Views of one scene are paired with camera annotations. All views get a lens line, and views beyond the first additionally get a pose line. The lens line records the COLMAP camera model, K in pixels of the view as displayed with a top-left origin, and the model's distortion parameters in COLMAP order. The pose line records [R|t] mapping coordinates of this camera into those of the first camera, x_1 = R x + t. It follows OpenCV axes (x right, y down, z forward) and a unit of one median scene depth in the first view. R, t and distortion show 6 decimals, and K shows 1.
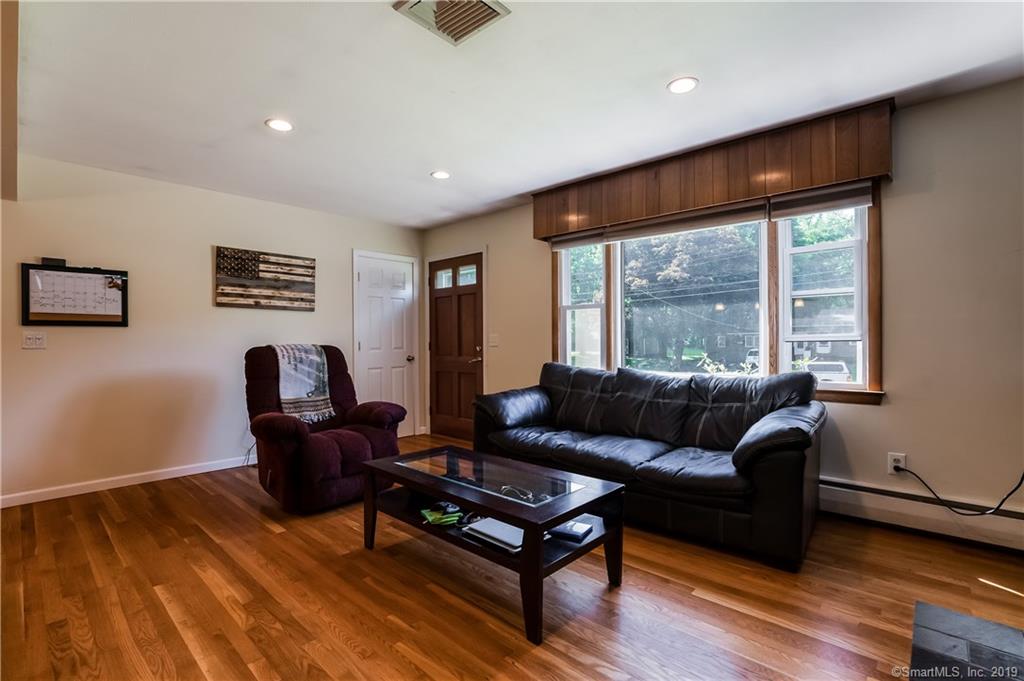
lens RADIAL K [[473.1, 0, 510.2], [0, 473.1, 344.0], [0, 0, 1]] dist [-0.052074, 0.016589]
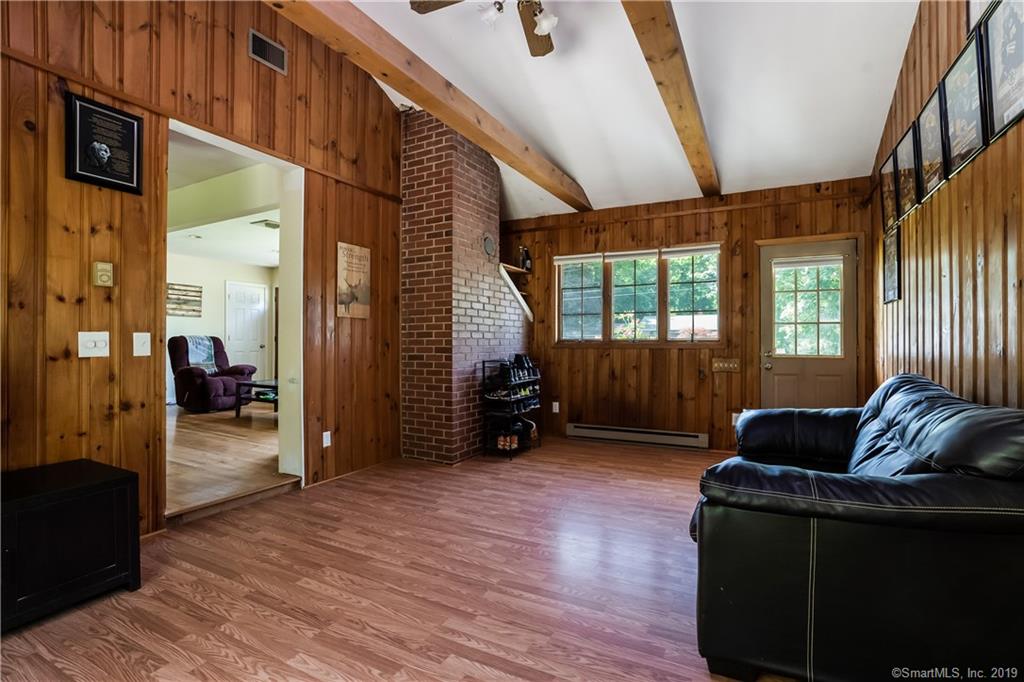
lens RADIAL K [[473.1, 0, 513.2], [0, 473.1, 340.1], [0, 0, 1]] dist [-0.052074, 0.016589]
pose [[0.965201, 0.011094, 0.261274, 0.276445], [-0.009246, 0.999923, -0.008301, 0.020588], [-0.261346, 0.005596, 0.965229, -1.061531]]
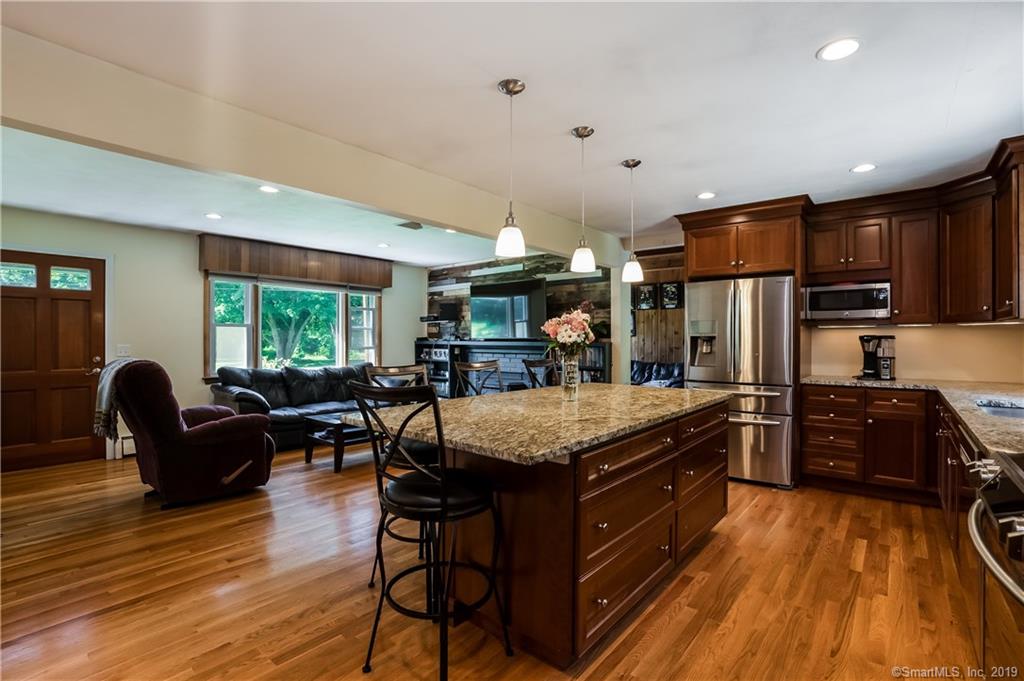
lens RADIAL K [[473.1, 0, 501.4], [0, 473.1, 349.1], [0, 0, 1]] dist [-0.052074, 0.016589]
pose [[-0.042744, -0.013096, 0.999000, -1.251354], [0.004599, 0.999901, 0.013304, -0.024490], [-0.999075, 0.005163, -0.042680, 0.274236]]
